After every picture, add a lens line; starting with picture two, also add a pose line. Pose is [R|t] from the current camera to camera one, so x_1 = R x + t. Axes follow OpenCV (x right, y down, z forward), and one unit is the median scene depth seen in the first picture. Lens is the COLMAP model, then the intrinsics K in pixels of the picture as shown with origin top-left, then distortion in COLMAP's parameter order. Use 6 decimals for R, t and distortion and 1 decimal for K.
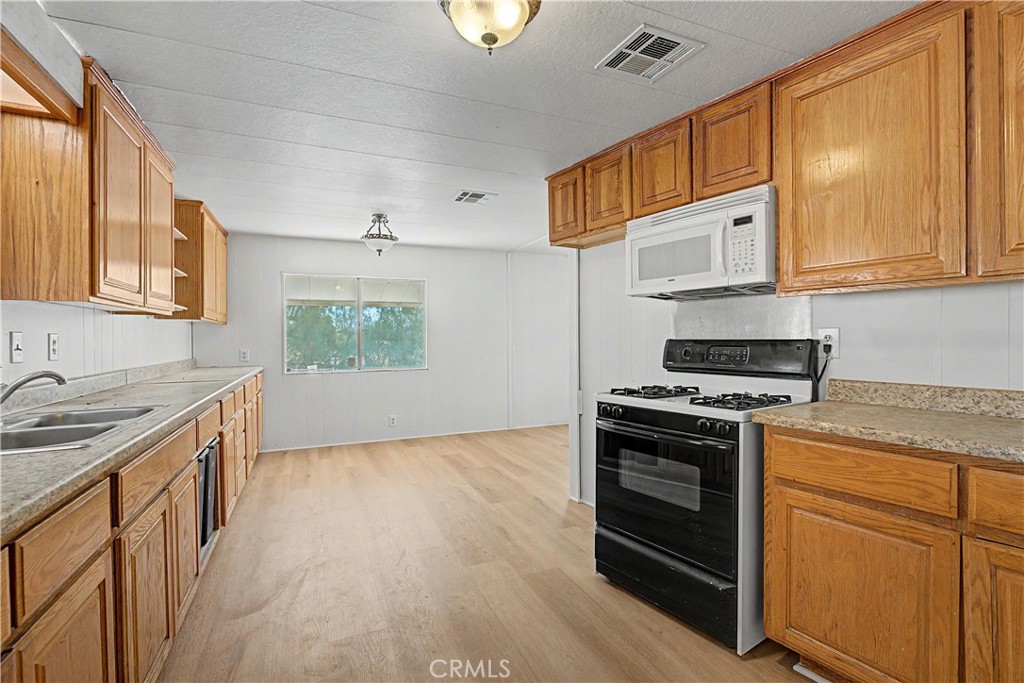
lens RADIAL K [[470.2, 0, 511.7], [0, 470.2, 341.8], [0, 0, 1]] dist [-0.002598, 0.001072]
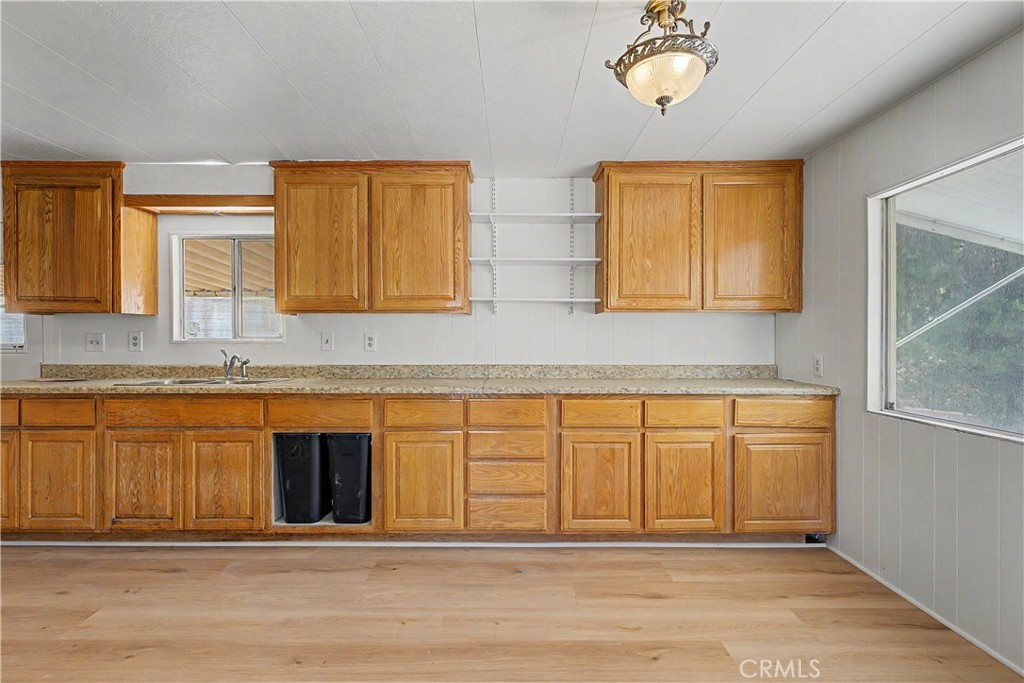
lens RADIAL K [[470.2, 0, 507.0], [0, 470.2, 342.0], [0, 0, 1]] dist [-0.002598, 0.001072]
pose [[-0.402667, 0.015582, -0.915214, 0.111268], [-0.004585, 0.999808, 0.019039, -0.009945], [0.915335, 0.011863, -0.402518, 1.042871]]
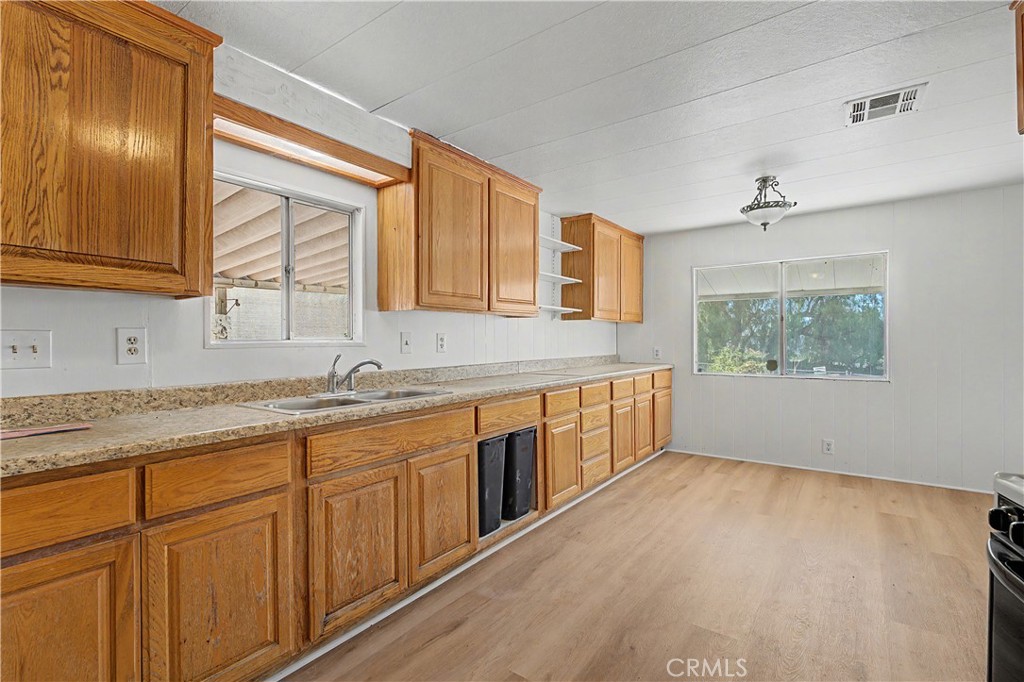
lens RADIAL K [[470.2, 0, 512.7], [0, 470.2, 341.0], [0, 0, 1]] dist [-0.002598, 0.001072]
pose [[0.505174, 0.009388, -0.862966, 0.182276], [-0.006775, 0.999953, 0.006912, -0.002788], [0.862991, 0.002355, 0.505214, 0.247147]]
